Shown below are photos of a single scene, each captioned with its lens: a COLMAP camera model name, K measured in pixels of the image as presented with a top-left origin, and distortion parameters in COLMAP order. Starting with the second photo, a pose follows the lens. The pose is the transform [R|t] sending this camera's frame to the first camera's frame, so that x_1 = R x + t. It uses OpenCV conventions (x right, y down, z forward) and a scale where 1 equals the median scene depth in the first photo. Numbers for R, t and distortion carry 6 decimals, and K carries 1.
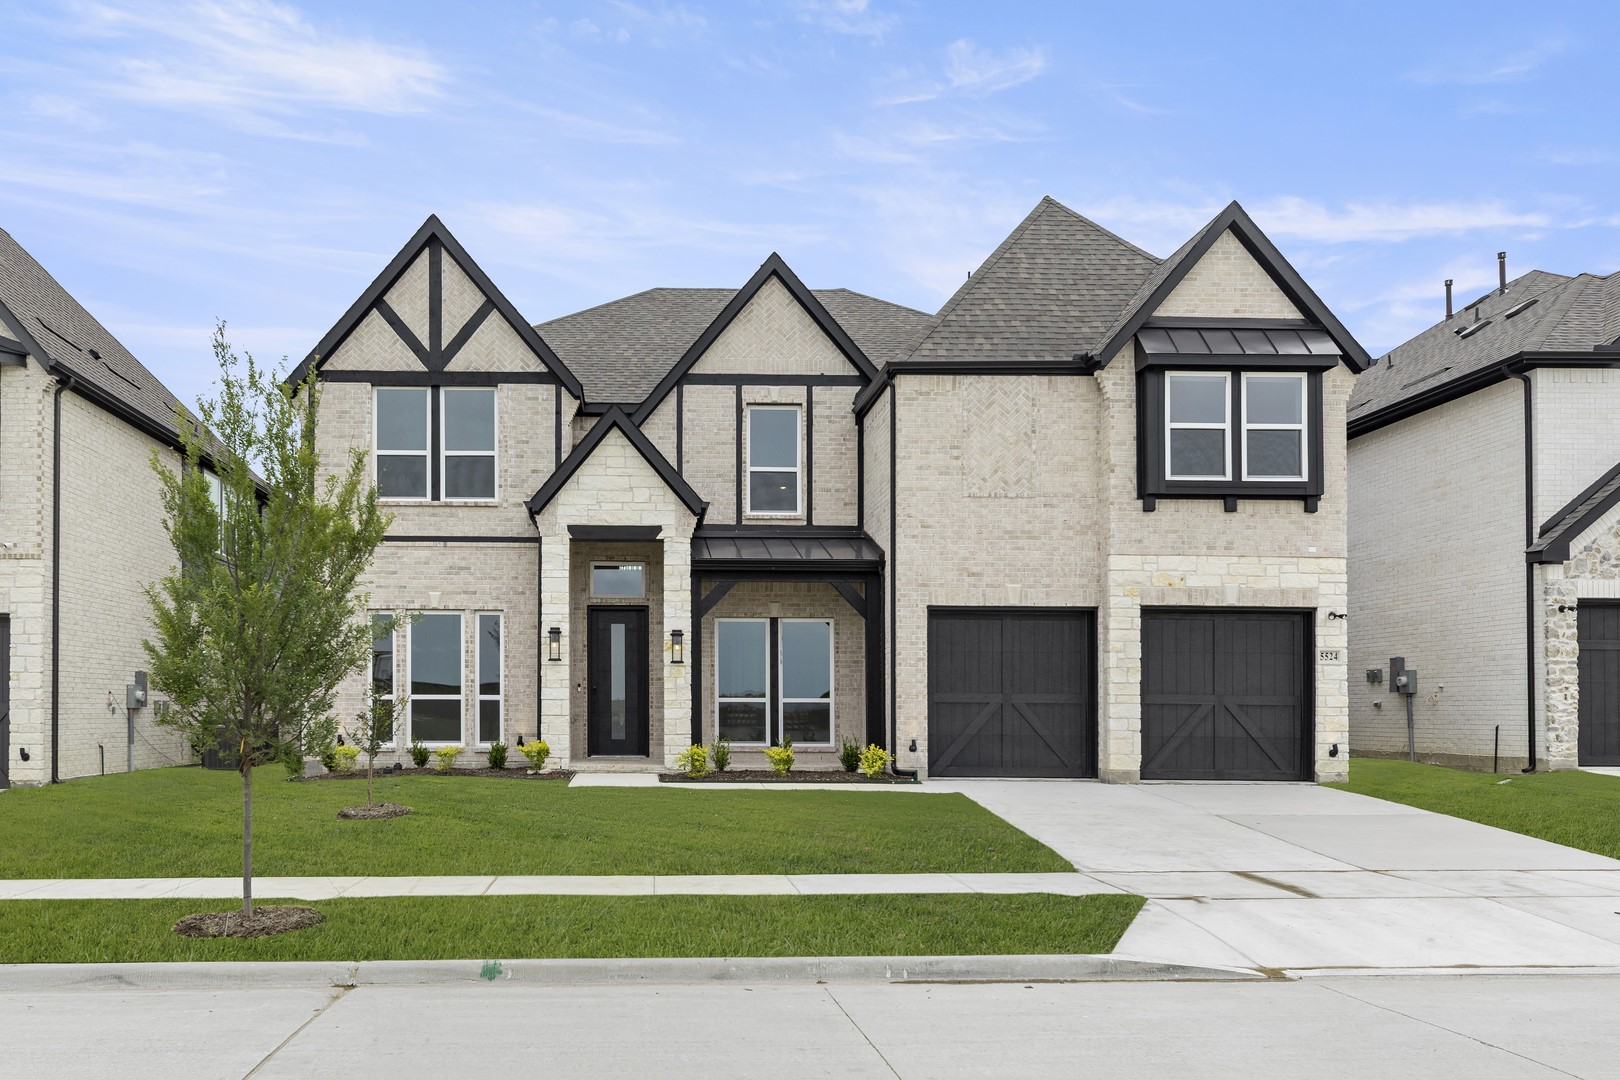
lens RADIAL K [[1002.2, 0, 809.6], [0, 1002.2, 534.4], [0, 0, 1]] dist [0.007625, -0.005158]
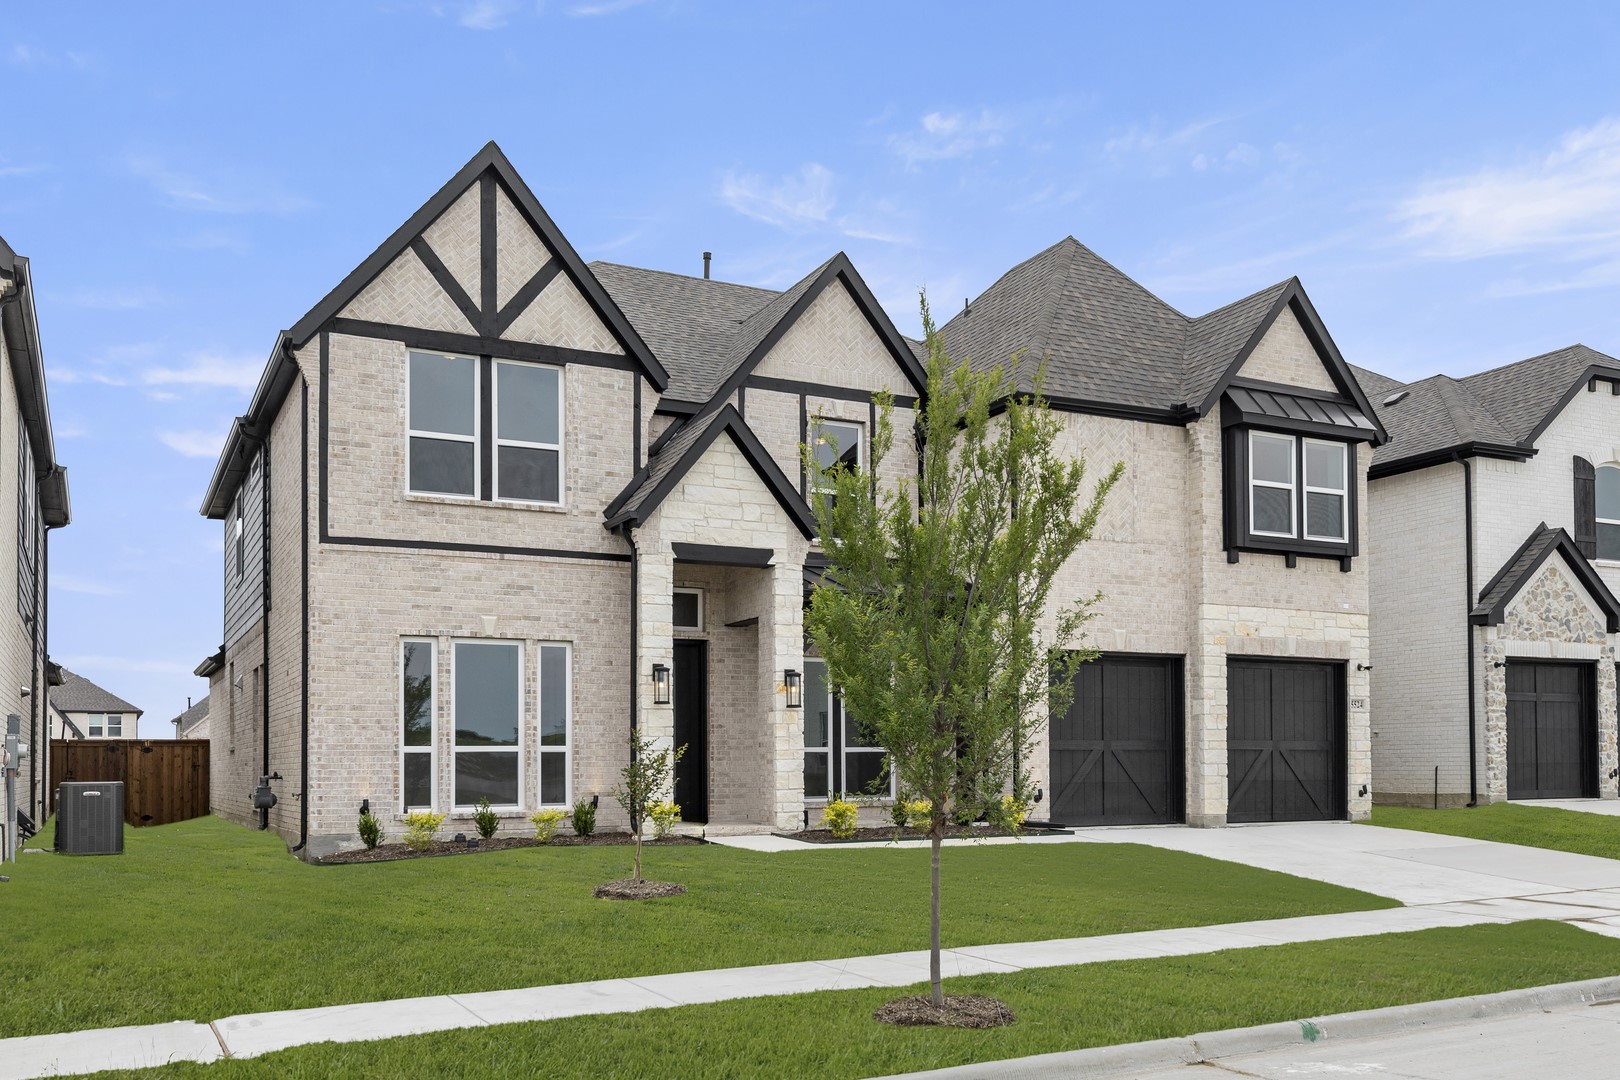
lens RADIAL K [[1135.1, 0, 809.4], [0, 1135.1, 550.2], [0, 0, 1]] dist [0.015874, -0.009532]
pose [[0.924768, 0.057223, 0.376205, -0.491965], [-0.052754, 0.998361, -0.022179, 0.012376], [-0.376857, 0.000664, 0.926271, 0.074758]]
